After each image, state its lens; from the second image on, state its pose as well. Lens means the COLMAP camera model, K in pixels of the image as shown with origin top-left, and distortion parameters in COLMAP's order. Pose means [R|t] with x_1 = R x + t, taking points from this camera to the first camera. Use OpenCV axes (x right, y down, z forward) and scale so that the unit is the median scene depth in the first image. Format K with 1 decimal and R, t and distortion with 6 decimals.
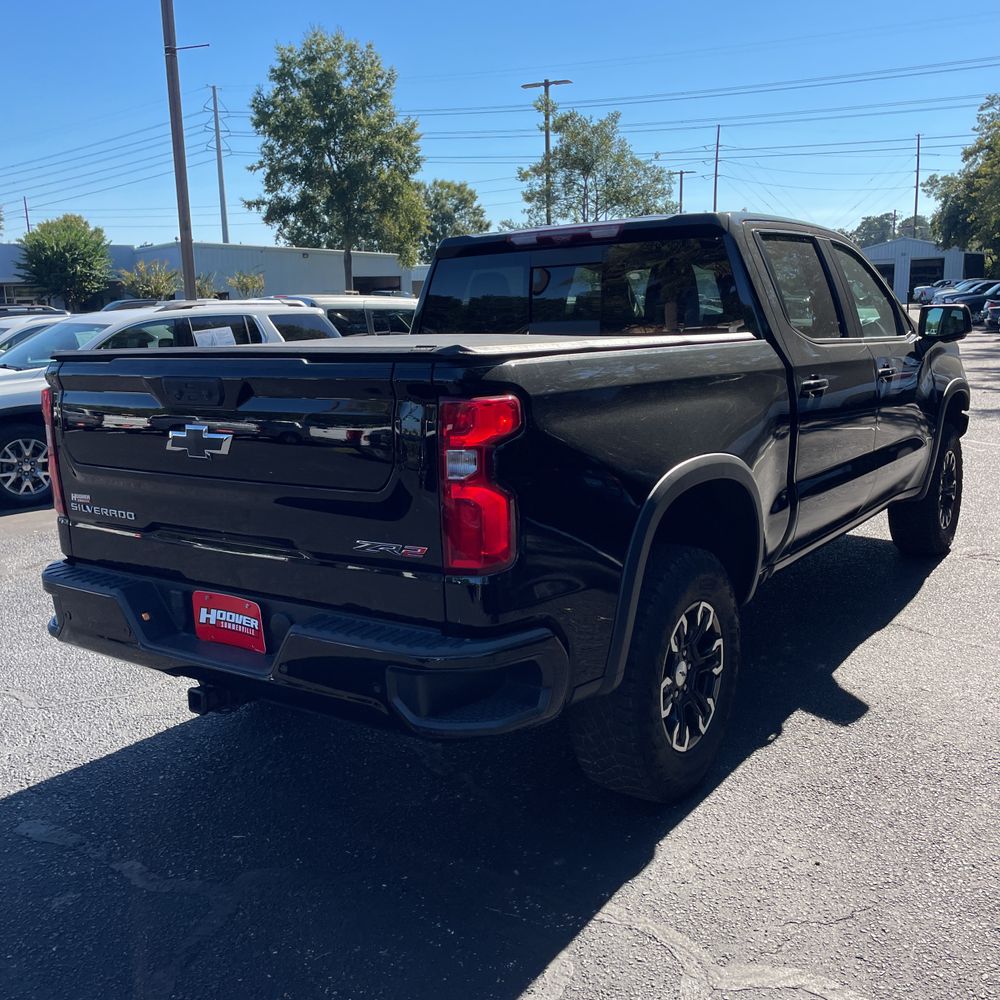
lens RADIAL K [[996.3, 0, 486.2], [0, 996.3, 494.5], [0, 0, 1]] dist [0.080234, -0.130226]
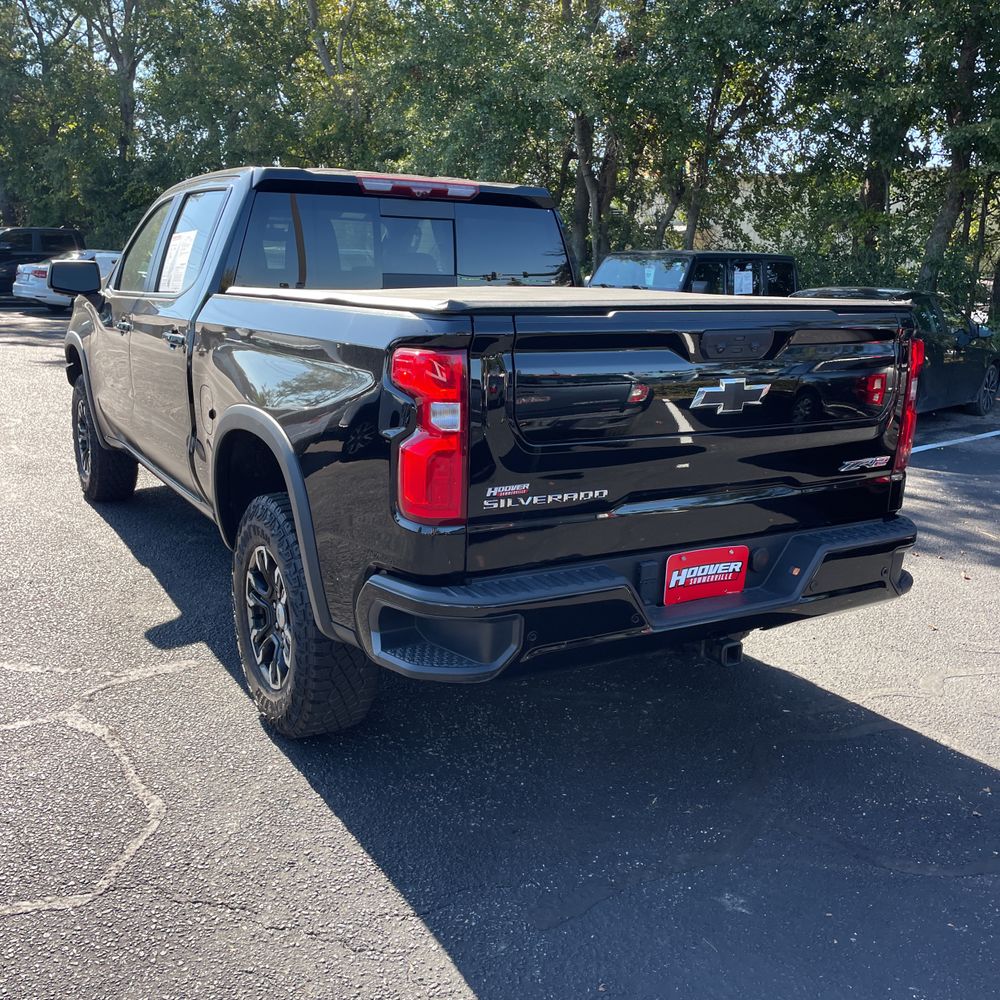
lens RADIAL K [[996.3, 0, 486.2], [0, 996.3, 494.5], [0, 0, 1]] dist [0.080234, -0.130226]
pose [[0.436237, -0.158759, 0.885716, -1.211632], [0.117922, 0.985910, 0.118638, -0.096347], [-0.892072, 0.052691, 0.448812, 0.731540]]
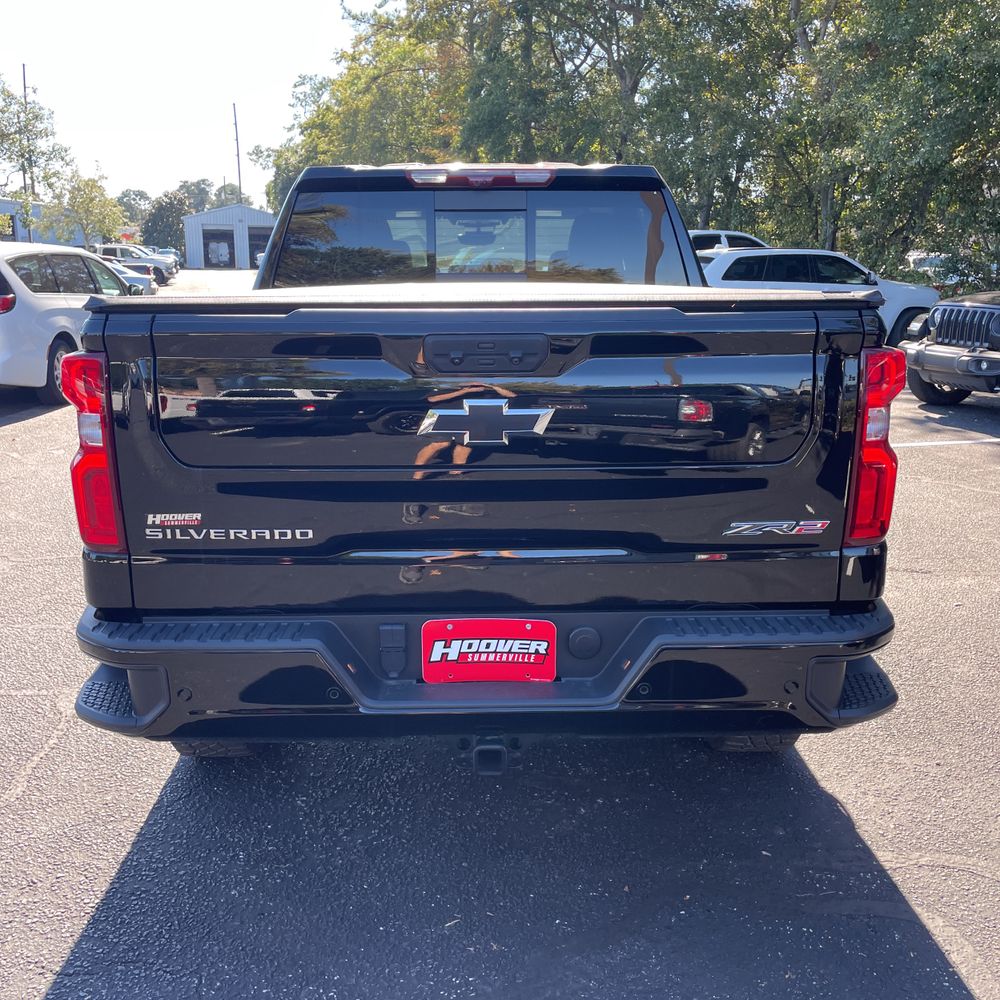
lens RADIAL K [[996.3, 0, 486.2], [0, 996.3, 494.5], [0, 0, 1]] dist [0.080234, -0.130226]
pose [[0.816571, -0.102317, 0.568105, -0.675408], [0.080156, 0.994729, 0.063940, -0.043198], [-0.571653, -0.006674, 0.820468, 0.363318]]
